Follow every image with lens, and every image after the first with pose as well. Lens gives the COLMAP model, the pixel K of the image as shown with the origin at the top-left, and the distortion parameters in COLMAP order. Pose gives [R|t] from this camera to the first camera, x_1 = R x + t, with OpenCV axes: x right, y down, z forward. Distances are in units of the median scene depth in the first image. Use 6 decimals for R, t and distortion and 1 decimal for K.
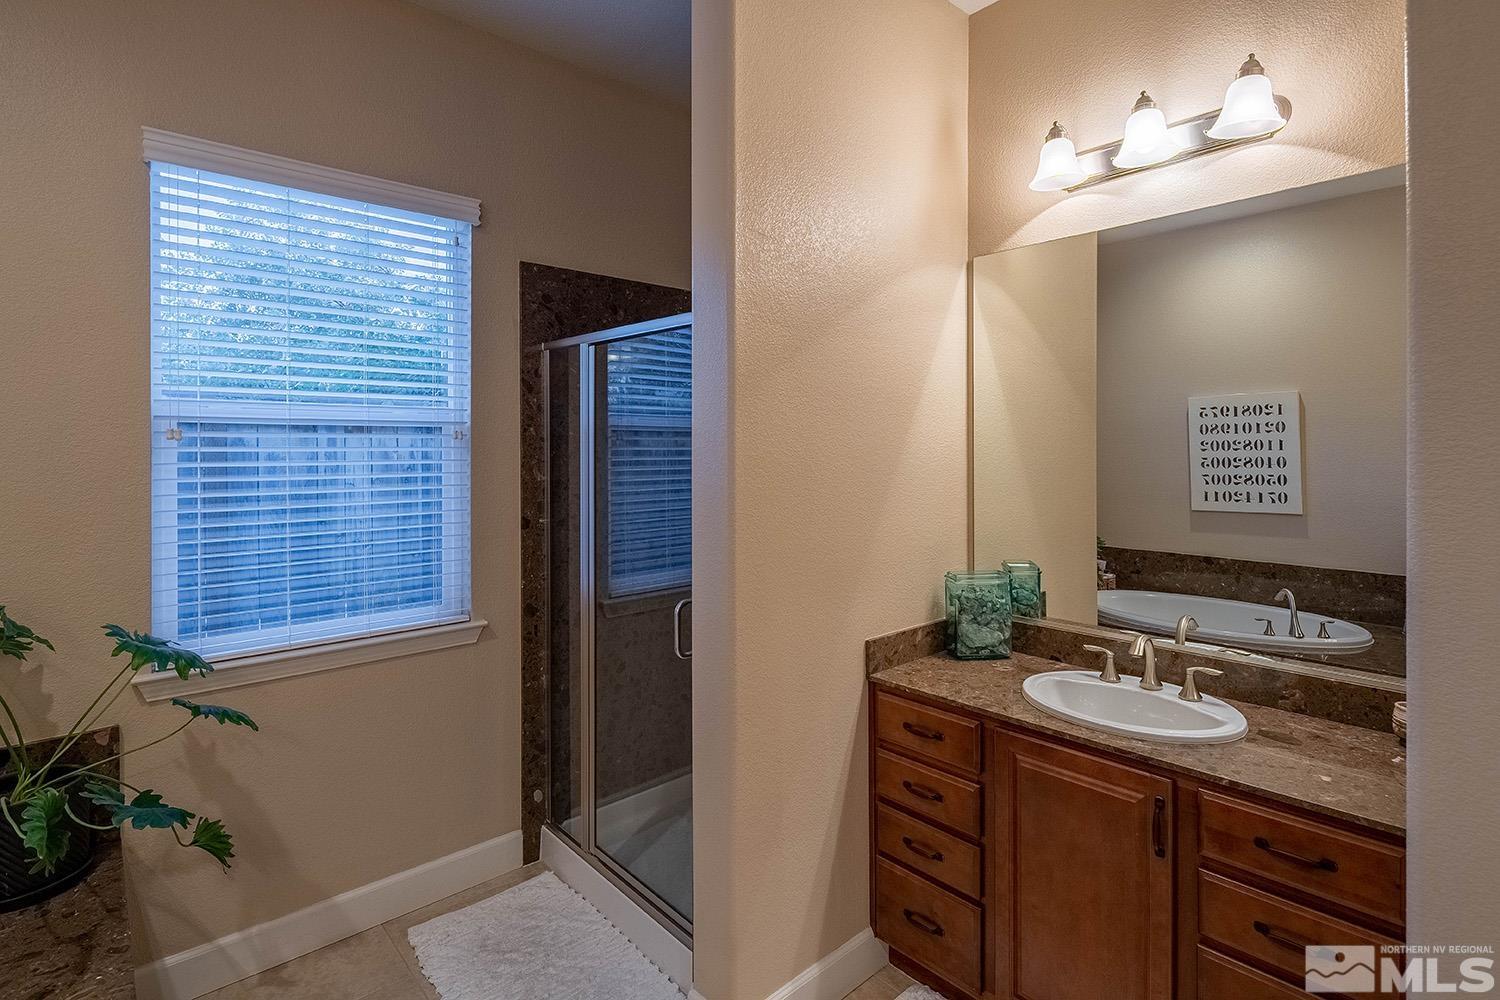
lens RADIAL K [[740.0, 0, 749.4], [0, 740.0, 449.9], [0, 0, 1]] dist [-0.000350, -0.000313]
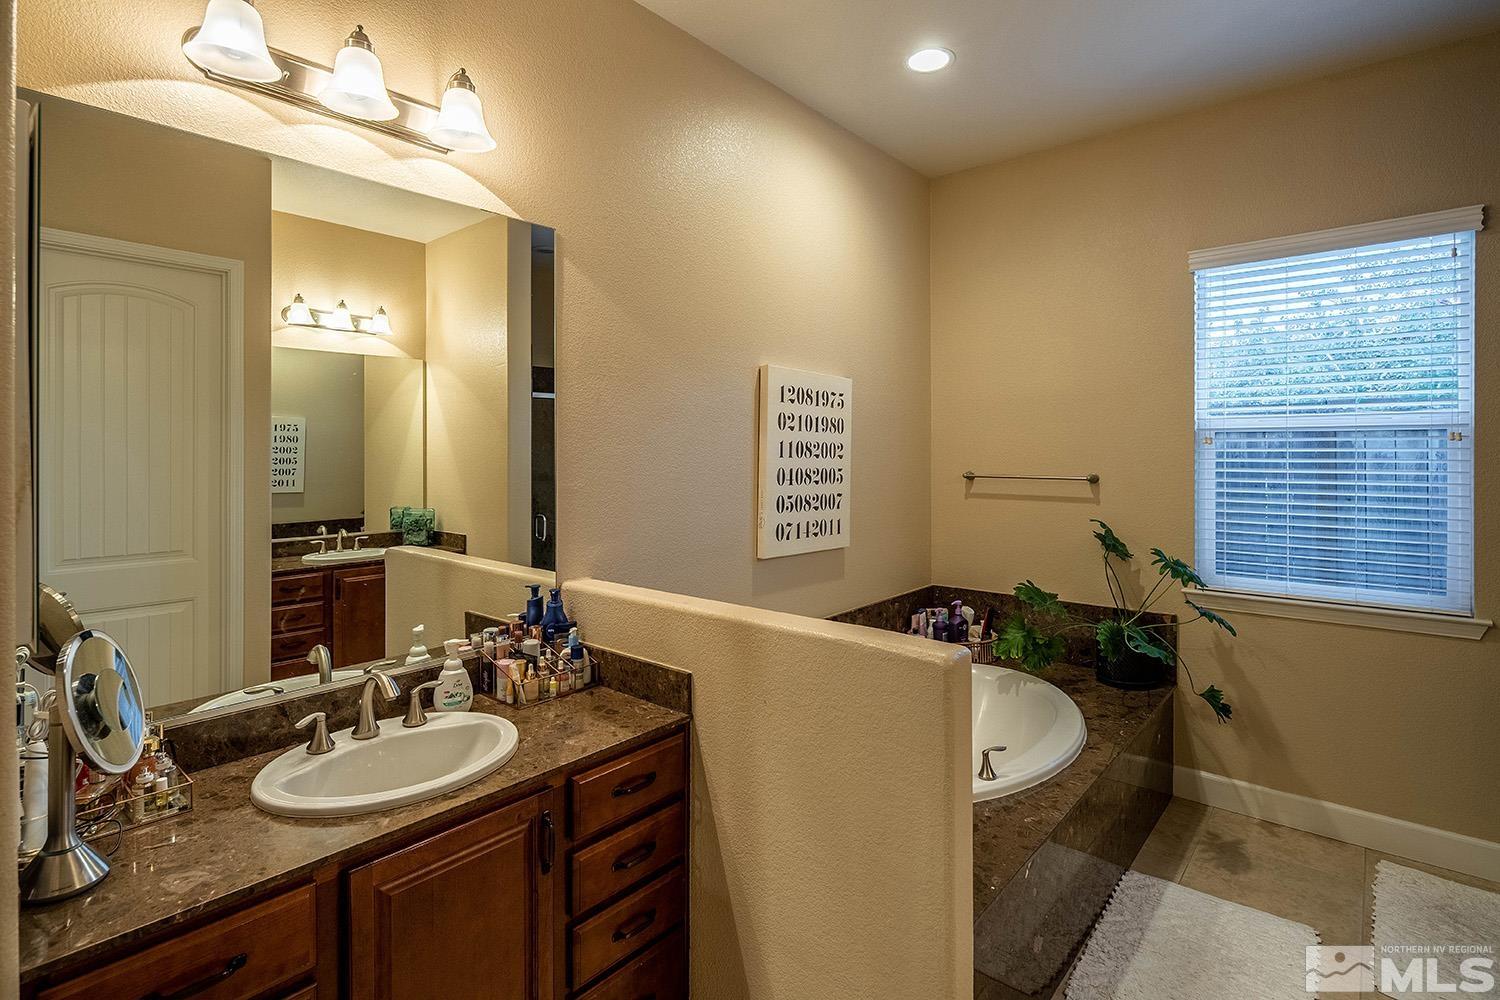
lens RADIAL K [[725.4, 0, 751.0], [0, 725.4, 450.7], [0, 0, 1]] dist [-0.001295, -0.004534]
pose [[0.125336, 0.000005, -0.992114, 0.575312], [-0.002593, 0.999997, -0.000323, 0.003909], [0.992111, 0.002613, 0.125336, -0.140696]]
